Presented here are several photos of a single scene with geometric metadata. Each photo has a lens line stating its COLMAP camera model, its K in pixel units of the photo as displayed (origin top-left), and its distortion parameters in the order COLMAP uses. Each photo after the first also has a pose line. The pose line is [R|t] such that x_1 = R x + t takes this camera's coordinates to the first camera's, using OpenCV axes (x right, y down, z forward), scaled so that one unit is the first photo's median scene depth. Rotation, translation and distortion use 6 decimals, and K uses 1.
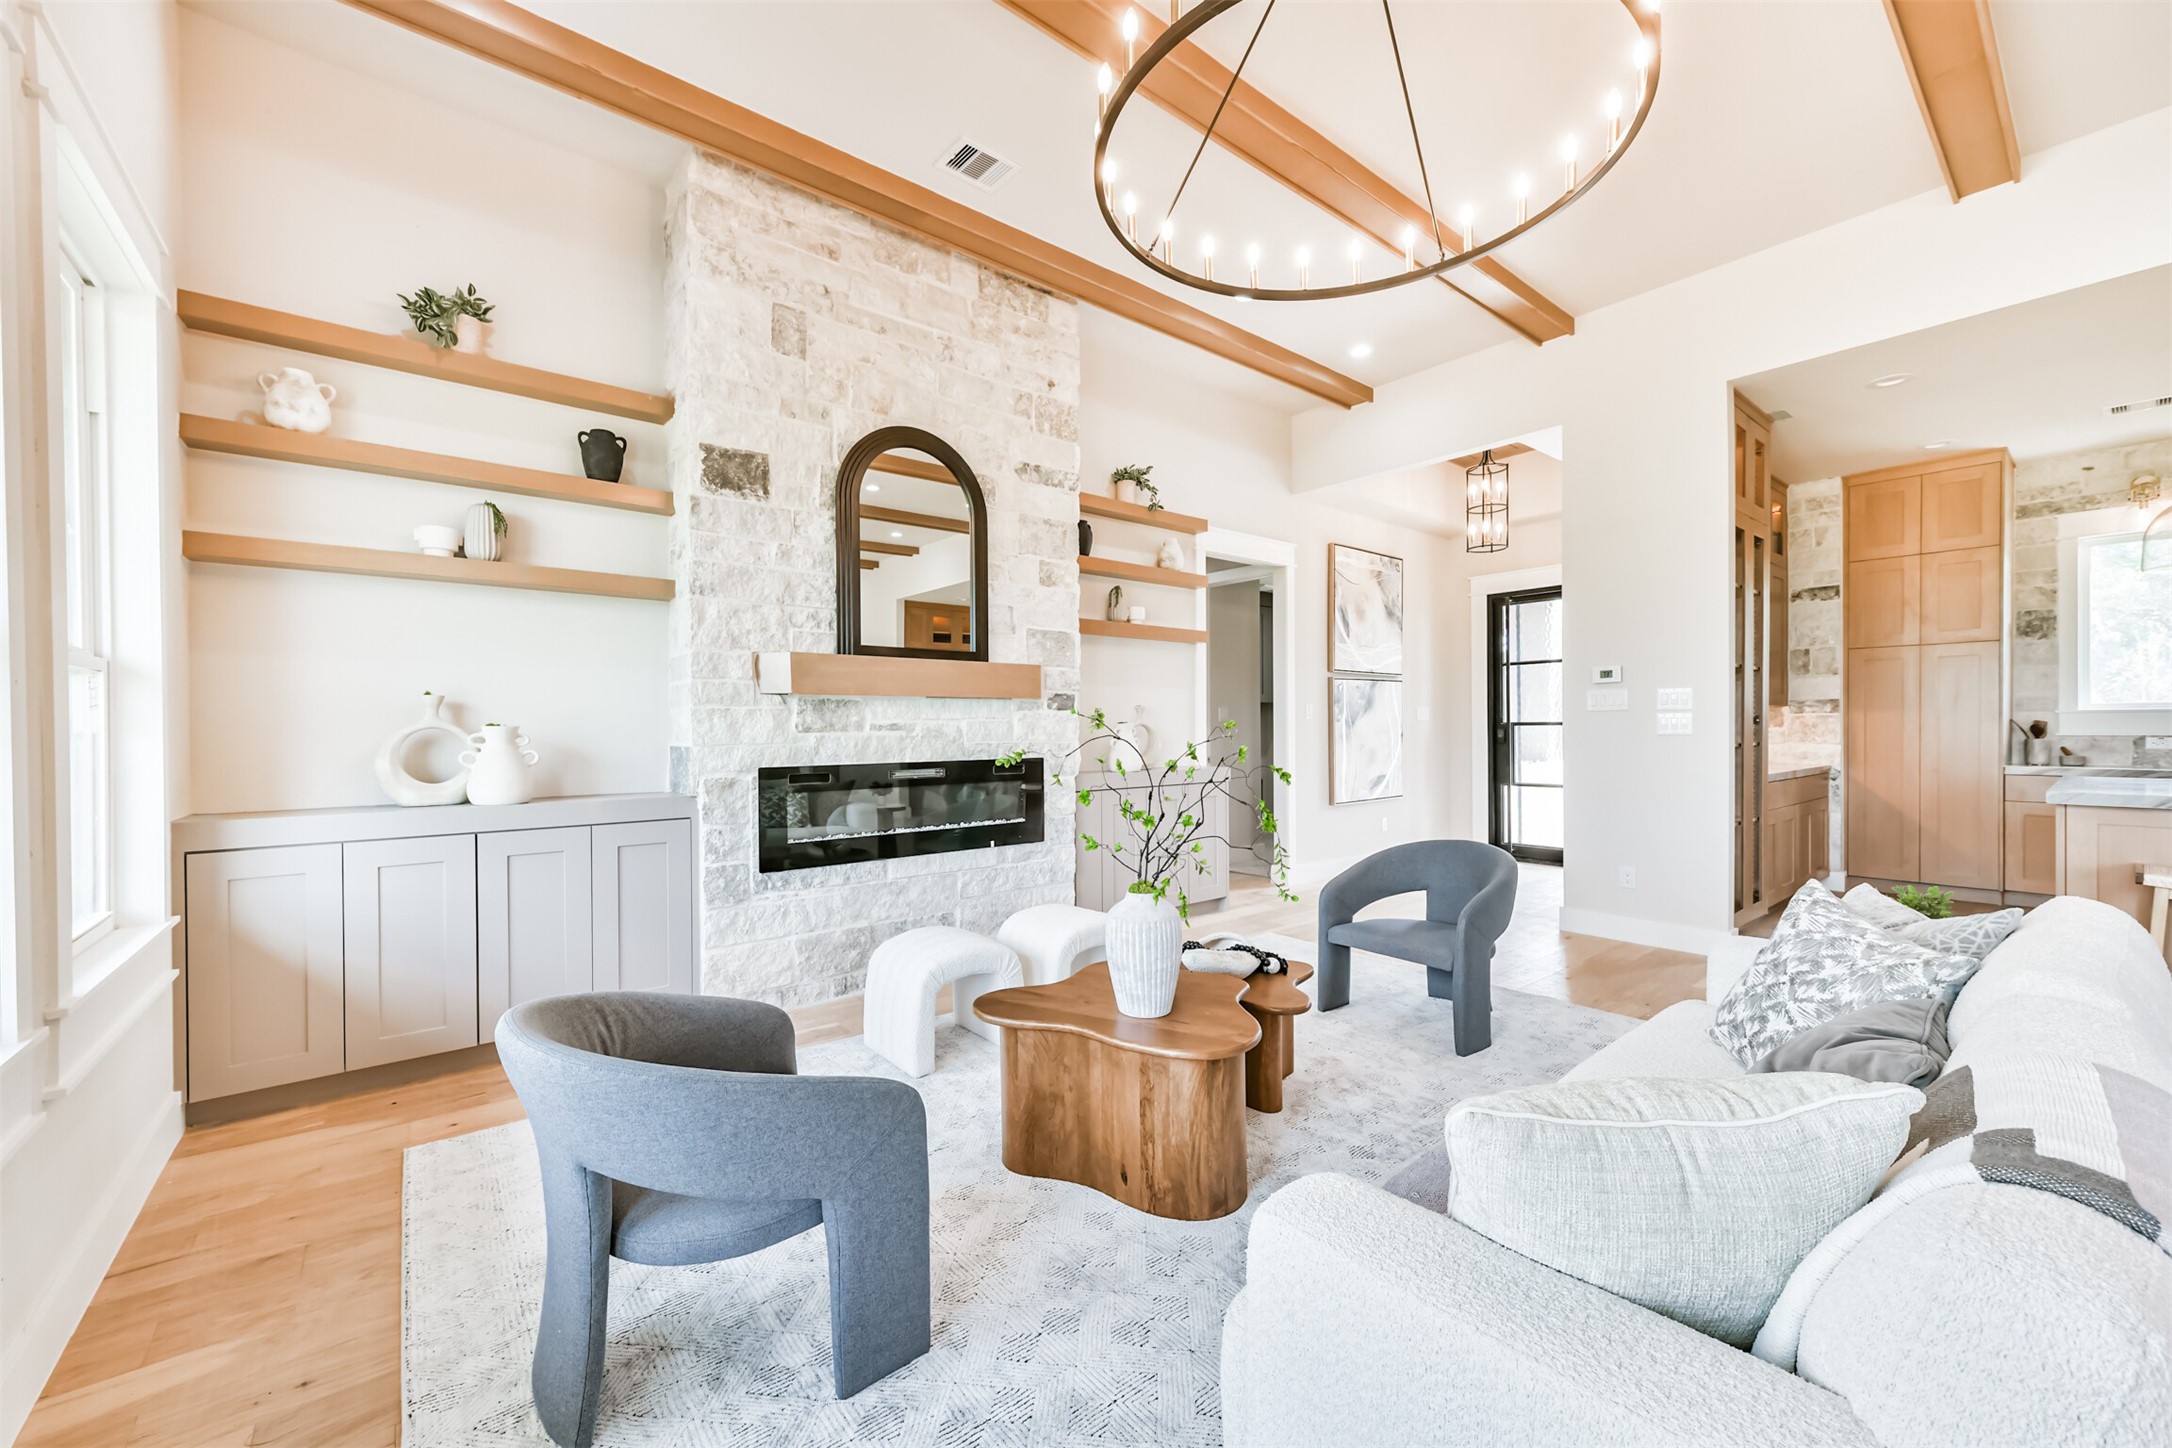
lens RADIAL K [[845.6, 0, 1088.1], [0, 845.6, 734.3], [0, 0, 1]] dist [0.001887, 0.000467]
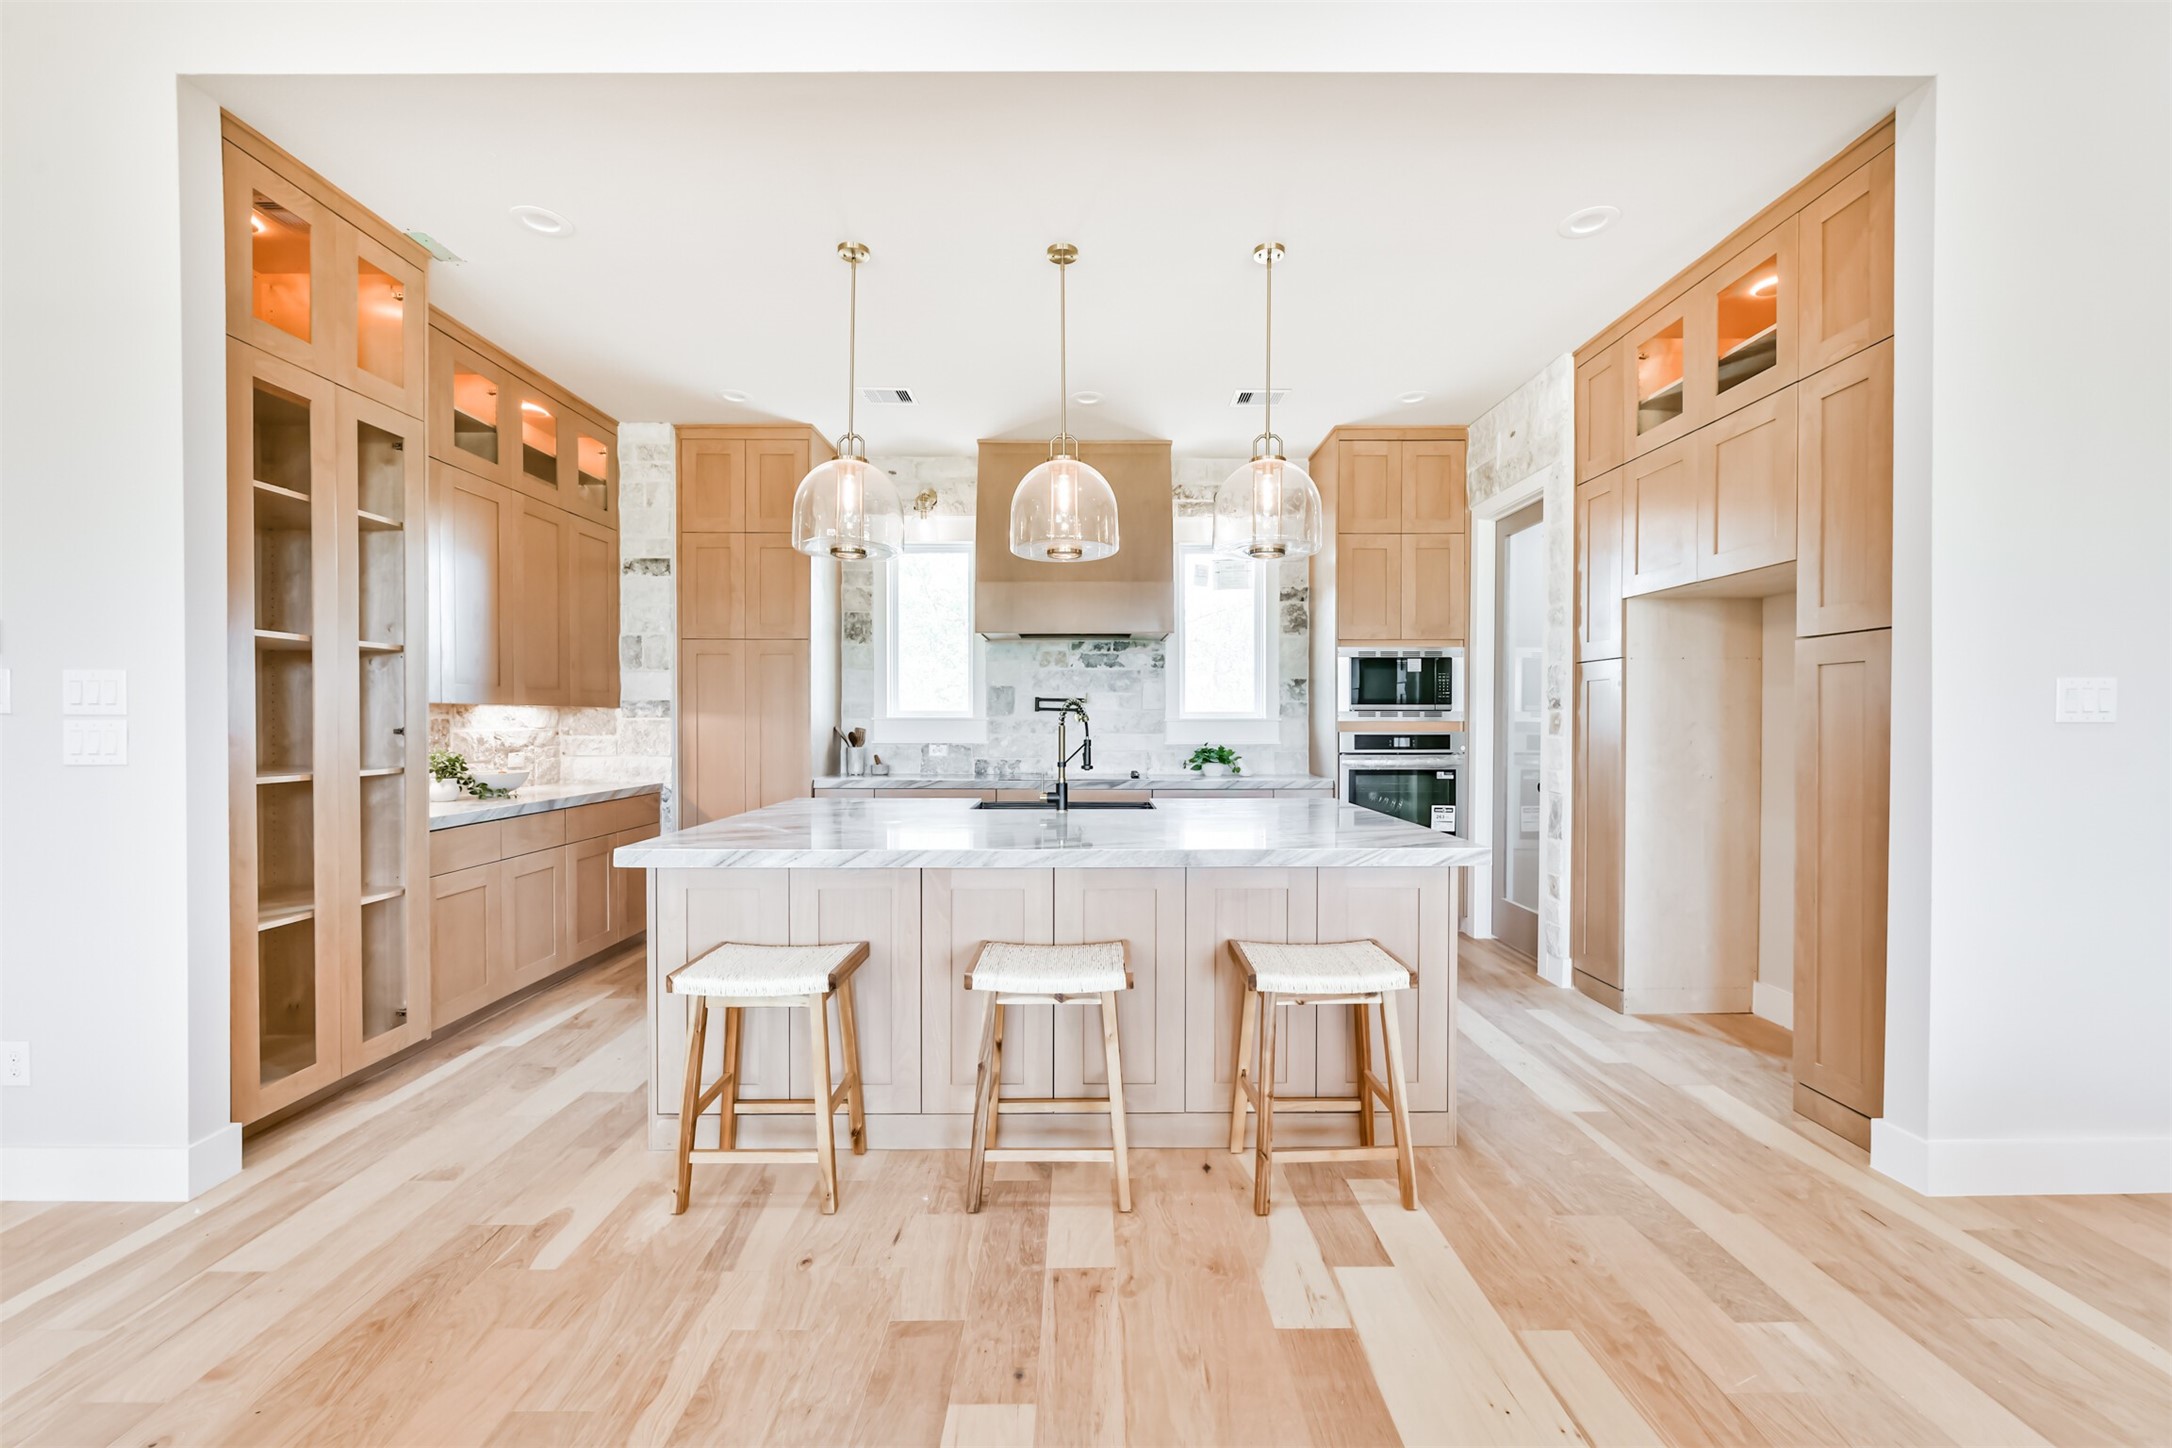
lens RADIAL K [[867.5, 0, 1089.4], [0, 867.5, 729.1], [0, 0, 1]] dist [-0.003171, -0.000354]
pose [[0.628488, -0.002356, 0.777816, 0.525320], [0.000310, 0.999996, 0.002779, -0.017463], [-0.777819, -0.001506, 0.628486, 0.184540]]
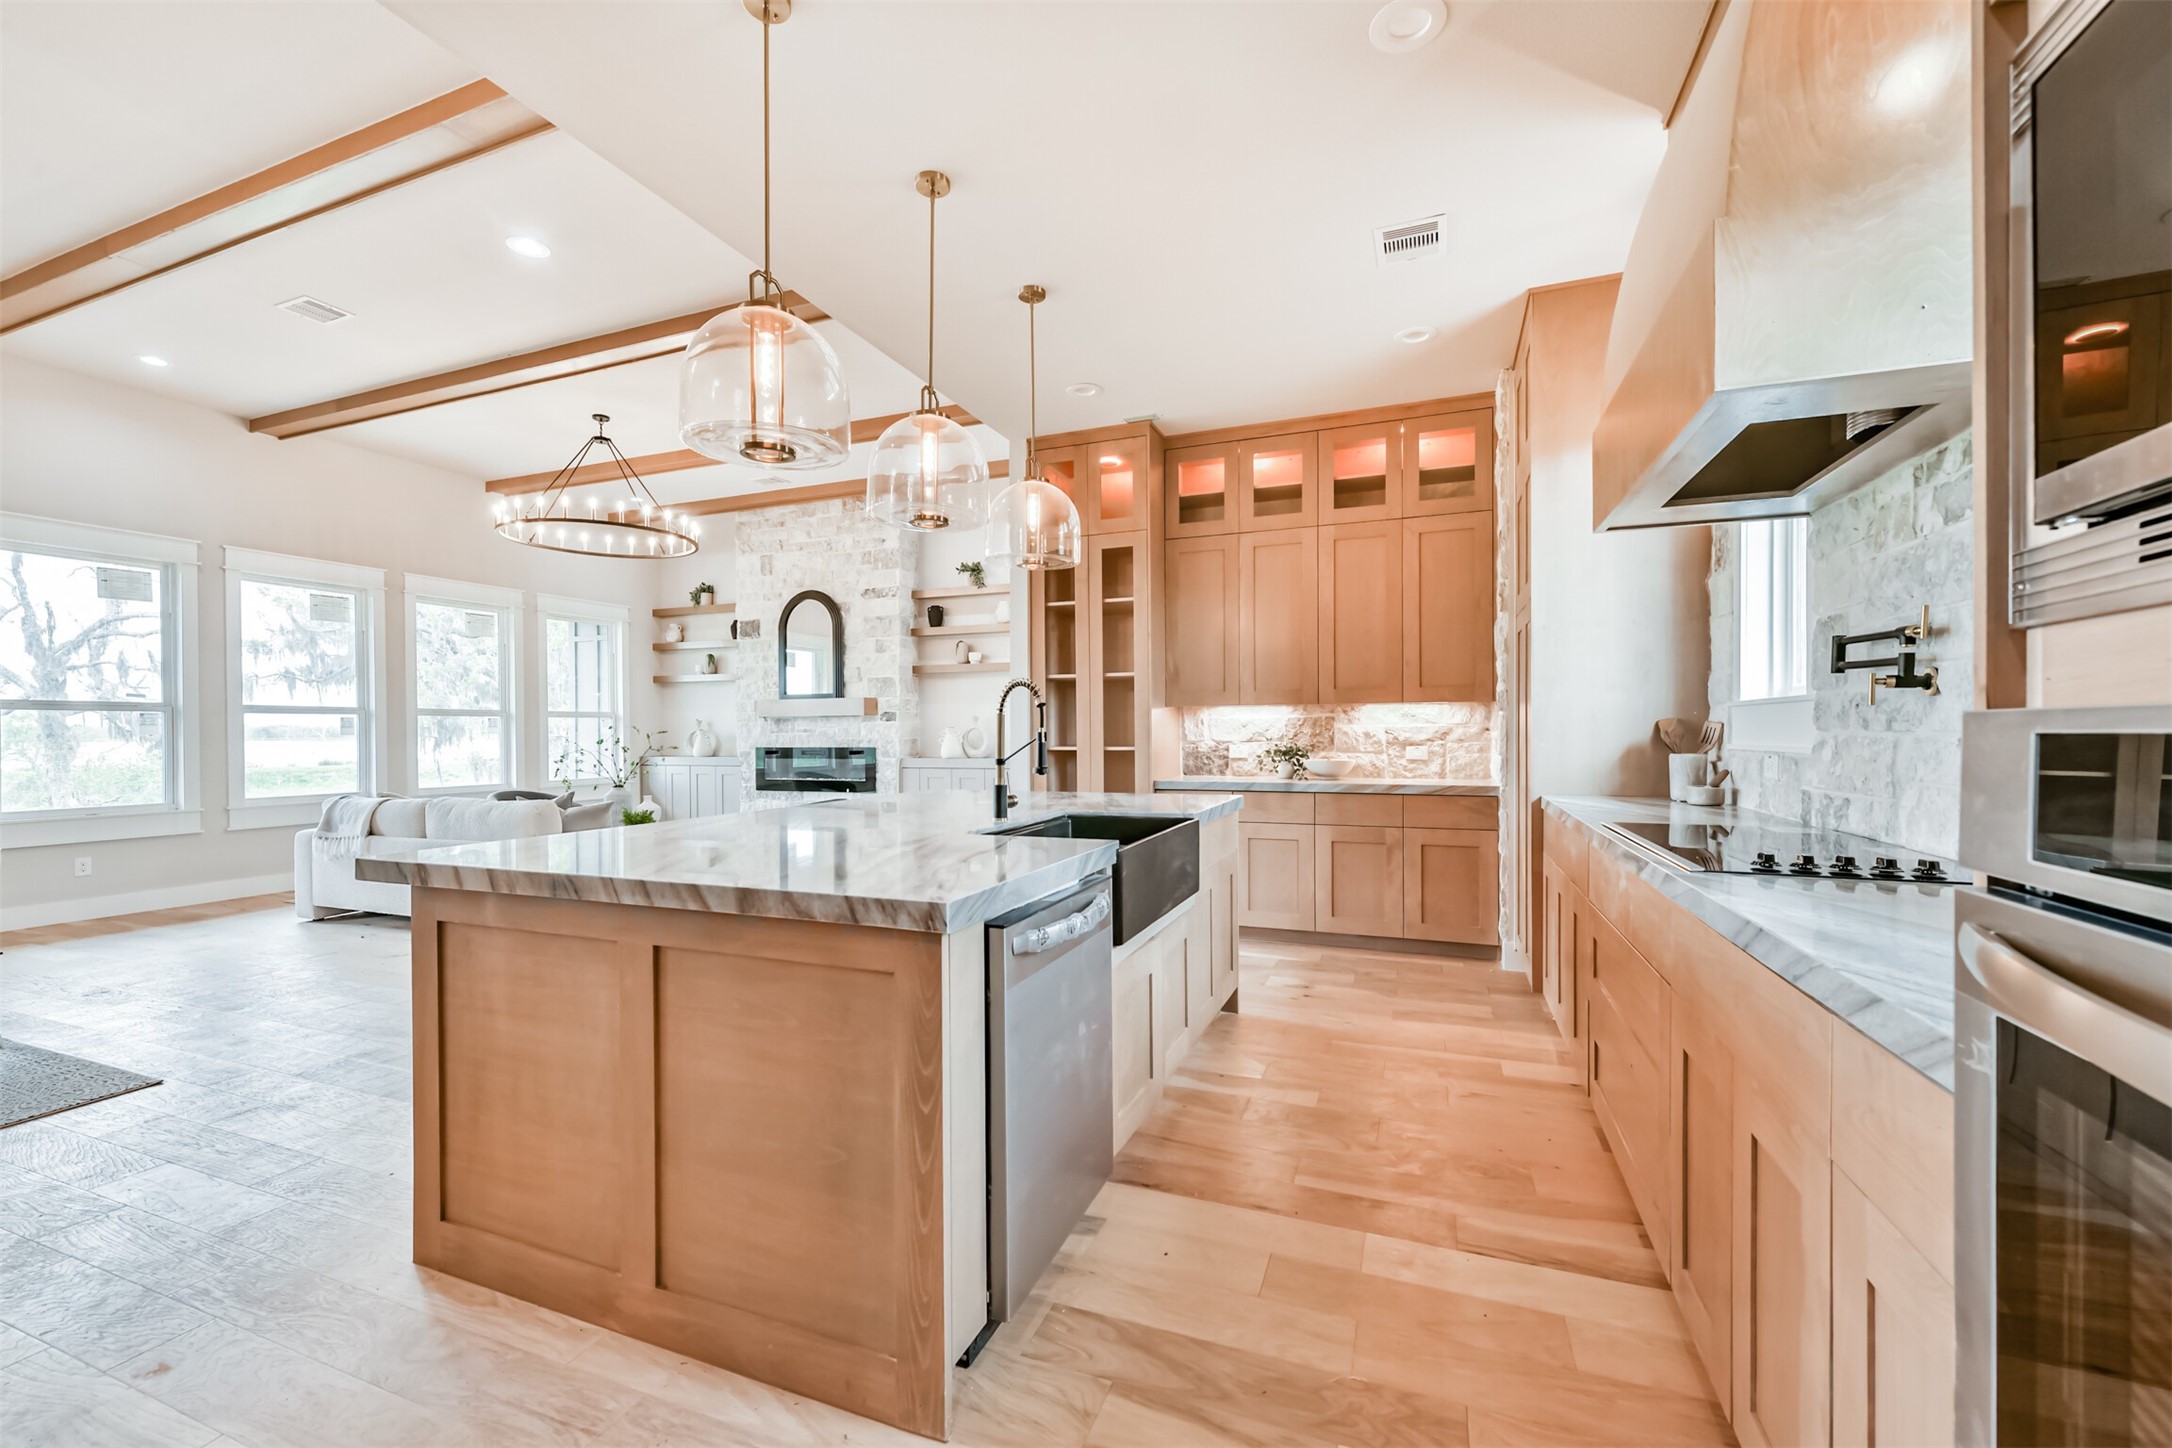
lens RADIAL K [[859.6, 0, 1088.4], [0, 859.6, 735.8], [0, 0, 1]] dist [-0.000868, -0.000078]
pose [[0.491013, 0.007671, -0.871119, 1.407194], [-0.003162, 0.999970, 0.007024, -0.009372], [0.871147, -0.000695, 0.491023, 0.381938]]
